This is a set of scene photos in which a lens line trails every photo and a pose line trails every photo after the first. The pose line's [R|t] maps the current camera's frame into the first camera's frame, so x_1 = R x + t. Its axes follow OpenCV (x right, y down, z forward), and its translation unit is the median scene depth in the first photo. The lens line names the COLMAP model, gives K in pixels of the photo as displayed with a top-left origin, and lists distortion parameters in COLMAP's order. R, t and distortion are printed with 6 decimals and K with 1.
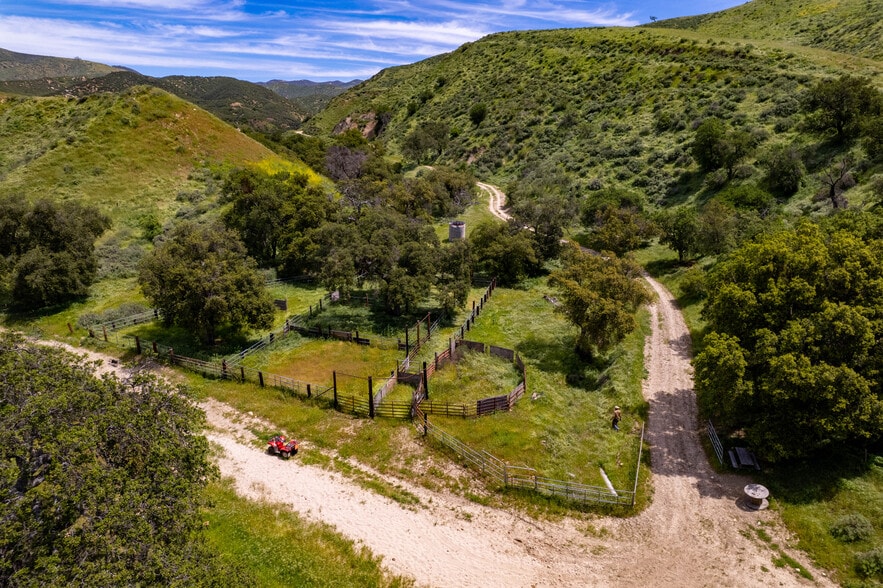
lens RADIAL K [[566.5, 0, 443.4], [0, 566.5, 294.0], [0, 0, 1]] dist [-0.079359, 0.075293]
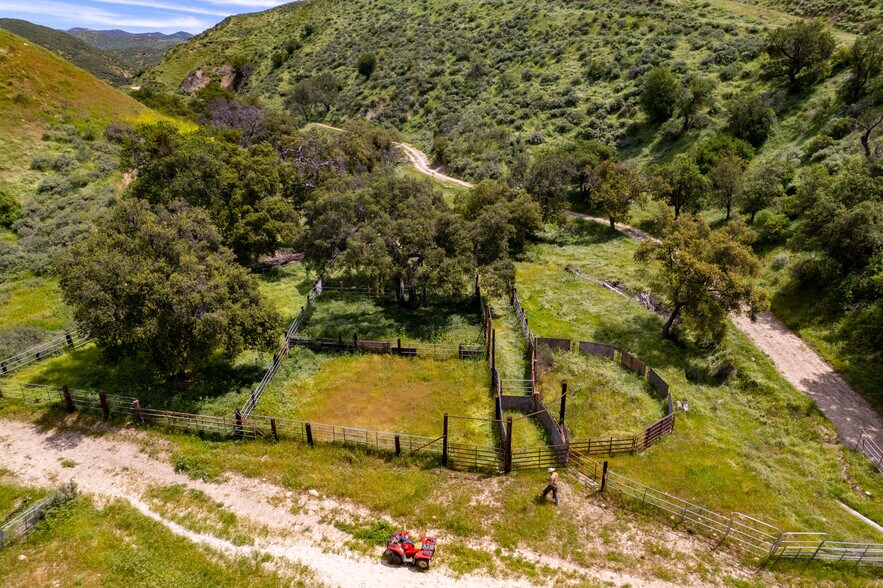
lens RADIAL K [[566.5, 0, 443.4], [0, 566.5, 294.0], [0, 0, 1]] dist [-0.079359, 0.075293]
pose [[0.965468, -0.084751, 0.246349, -0.125563], [0.067918, 0.994788, 0.076058, -0.020386], [-0.251511, -0.056700, 0.966192, 0.129136]]
